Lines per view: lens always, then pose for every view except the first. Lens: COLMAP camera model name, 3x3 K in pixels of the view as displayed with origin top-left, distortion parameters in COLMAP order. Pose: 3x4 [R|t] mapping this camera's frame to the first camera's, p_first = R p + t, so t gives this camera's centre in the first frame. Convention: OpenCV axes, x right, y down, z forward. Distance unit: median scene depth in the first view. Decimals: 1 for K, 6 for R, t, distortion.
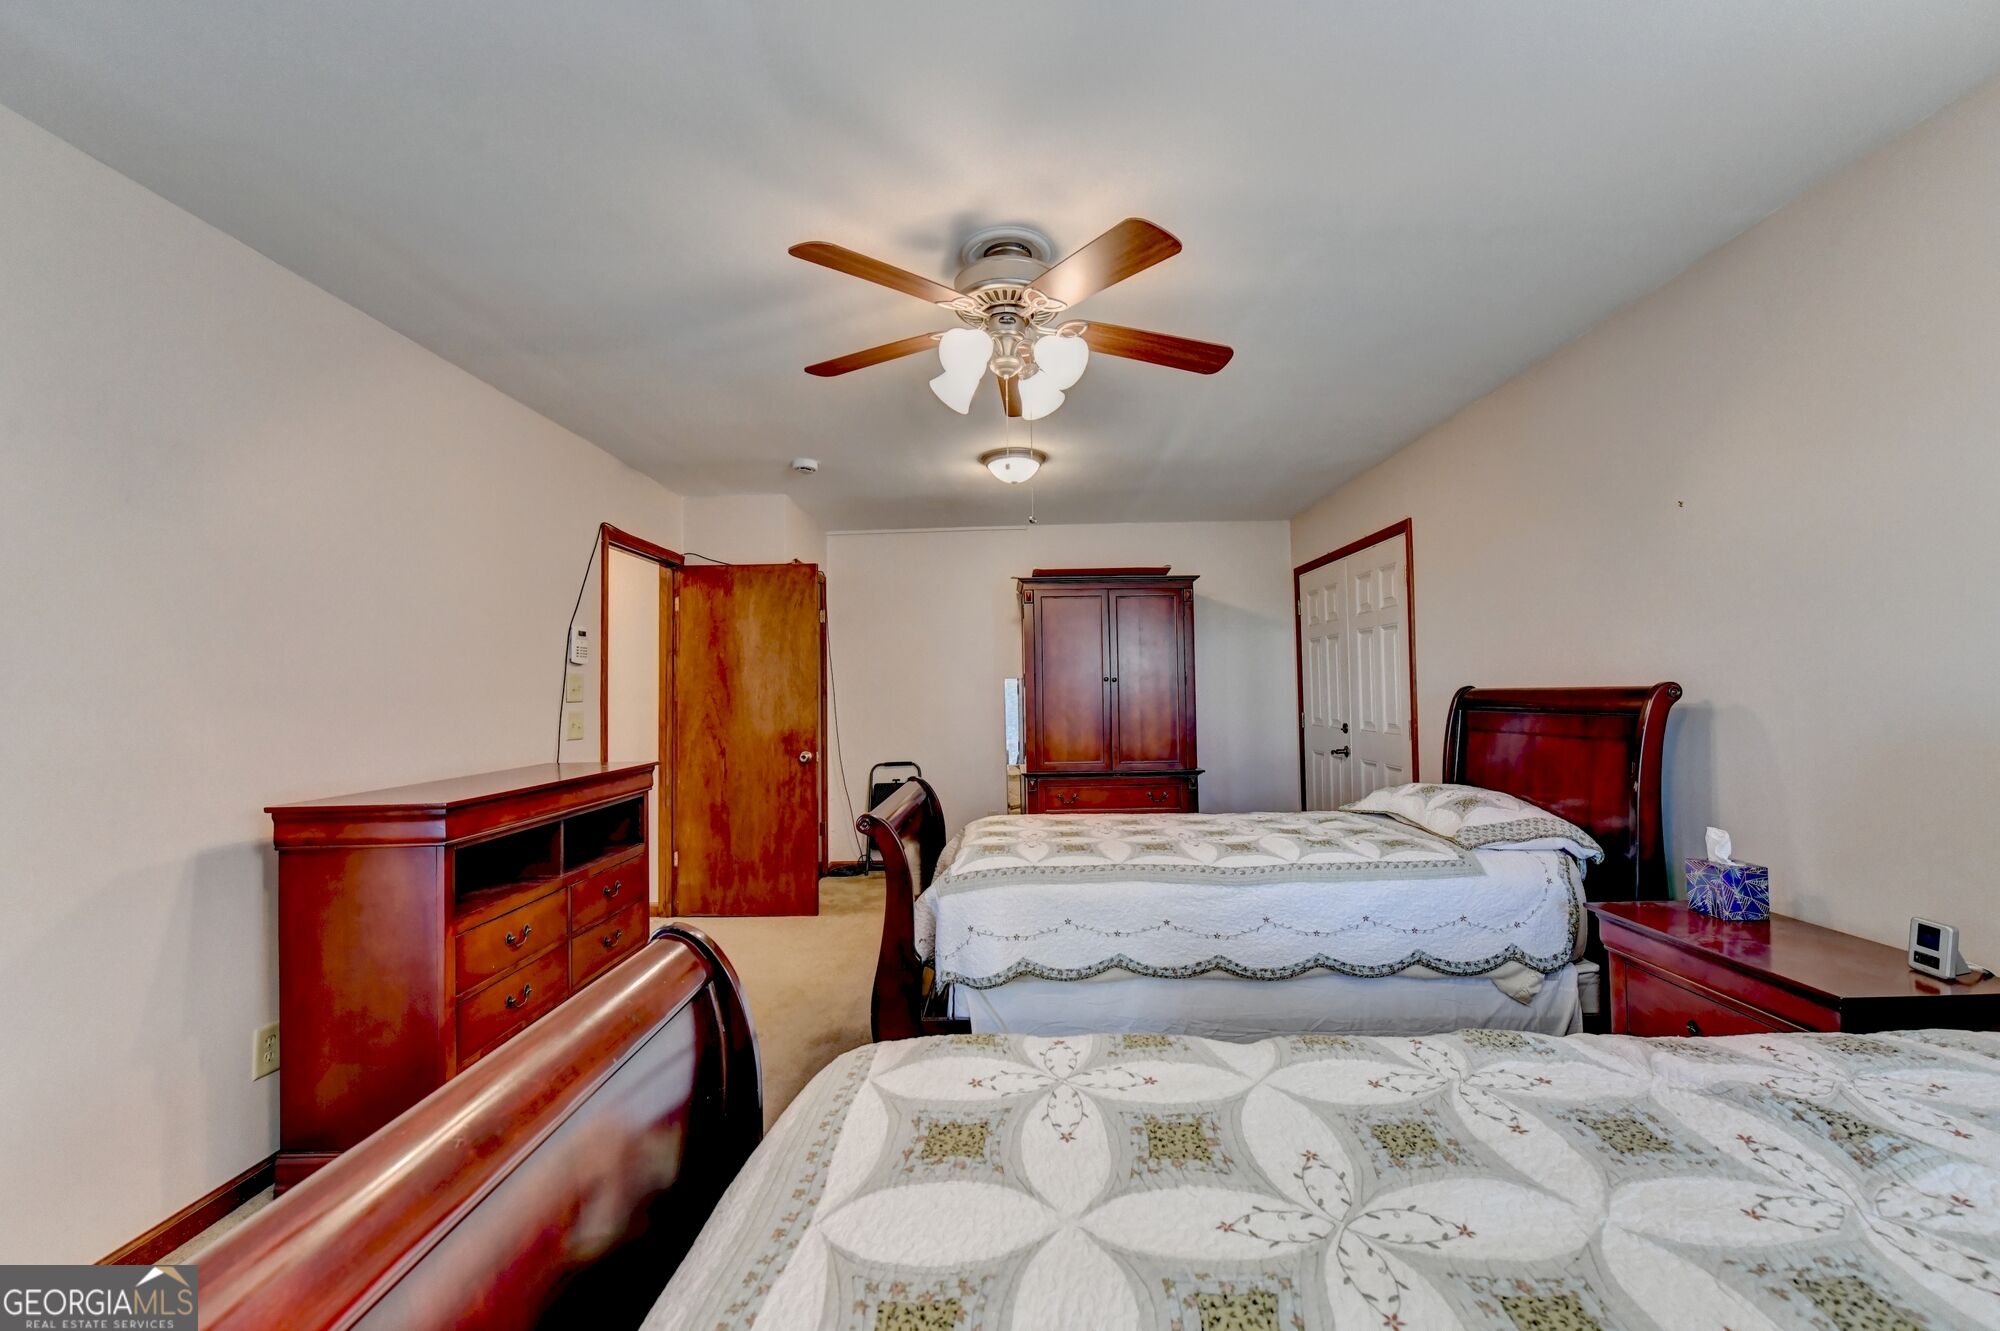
lens RADIAL K [[796.6, 0, 1007.0], [0, 796.6, 667.8], [0, 0, 1]] dist [-0.007948, 0.000003]
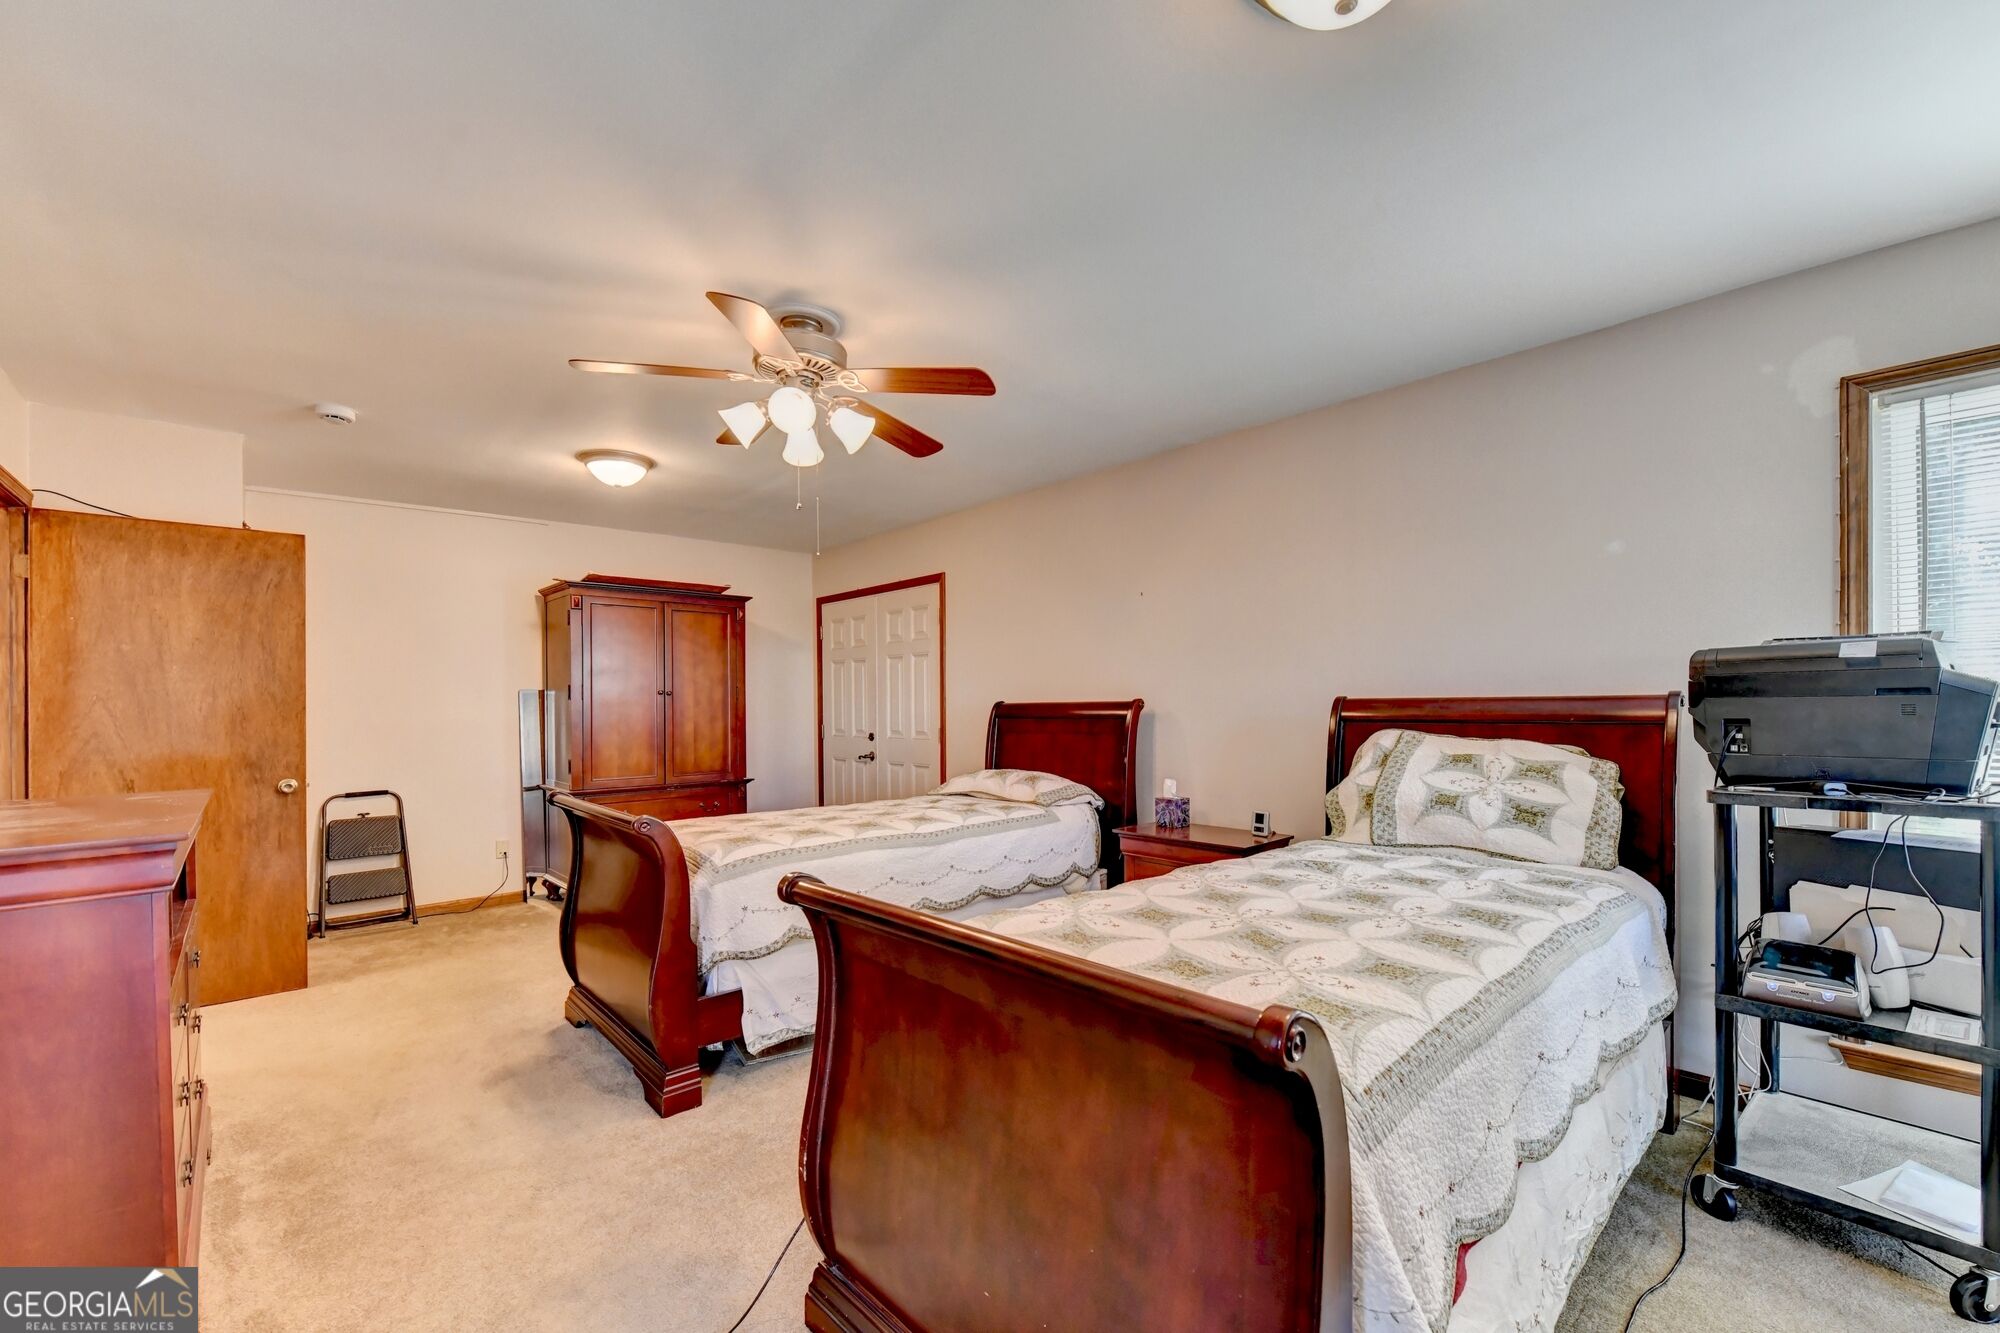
lens RADIAL K [[795.3, 0, 1030.5], [0, 795.3, 708.2], [0, 0, 1]] dist [-0.008797, -0.000284]
pose [[0.727216, 0.005381, 0.686388, -0.414787], [-0.023229, 0.999589, 0.016775, 0.012209], [-0.686016, -0.028143, 0.727042, -0.070083]]
